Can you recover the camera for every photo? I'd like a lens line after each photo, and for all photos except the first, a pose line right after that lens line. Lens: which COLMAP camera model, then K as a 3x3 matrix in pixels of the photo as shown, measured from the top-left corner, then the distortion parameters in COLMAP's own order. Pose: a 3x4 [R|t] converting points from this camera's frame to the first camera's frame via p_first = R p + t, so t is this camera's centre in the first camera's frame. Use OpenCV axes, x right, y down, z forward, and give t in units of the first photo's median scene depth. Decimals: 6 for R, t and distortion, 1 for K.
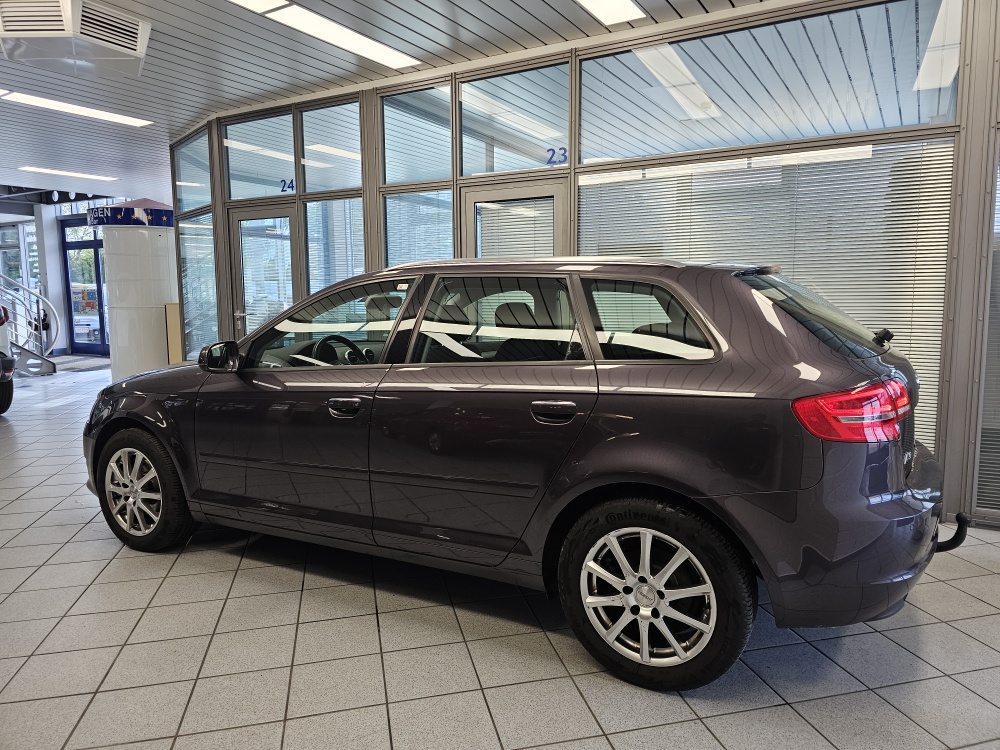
lens RADIAL K [[689.0, 0, 499.2], [0, 689.0, 363.0], [0, 0, 1]] dist [0.081884, -0.073979]
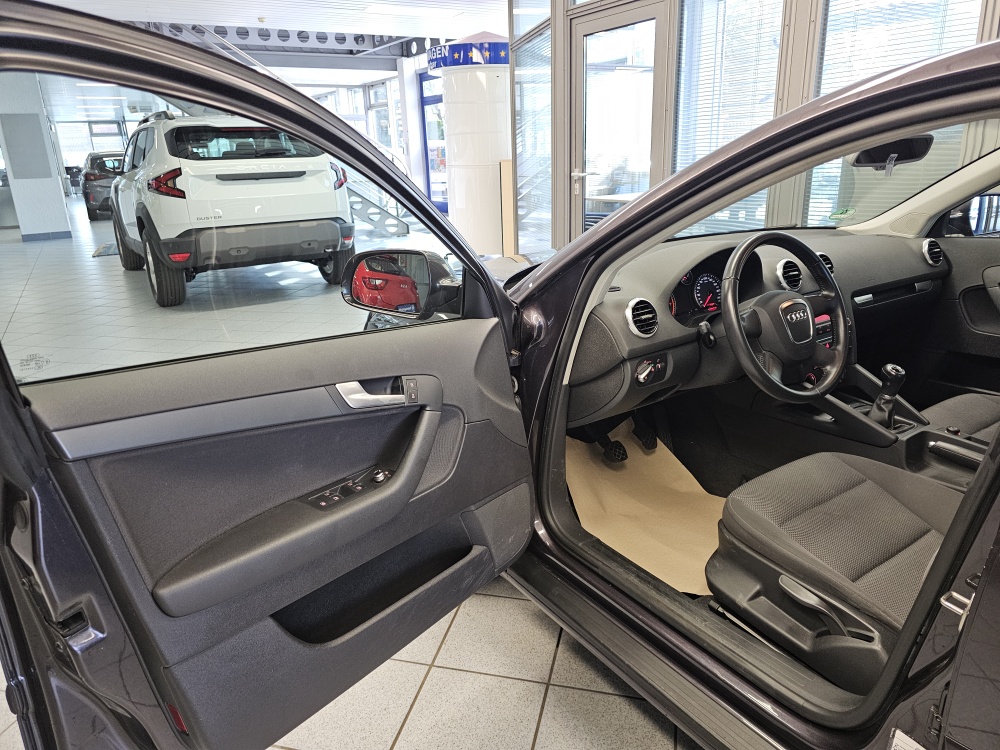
lens RADIAL K [[667.1, 0, 503.0], [0, 667.1, 367.8], [0, 0, 1]] dist [0.067388, -0.072267]
pose [[0.892643, 0.121576, -0.434059, -0.069279], [-0.023832, 0.974323, 0.223888, -0.018219], [0.450134, -0.189508, 0.872620, 0.191886]]
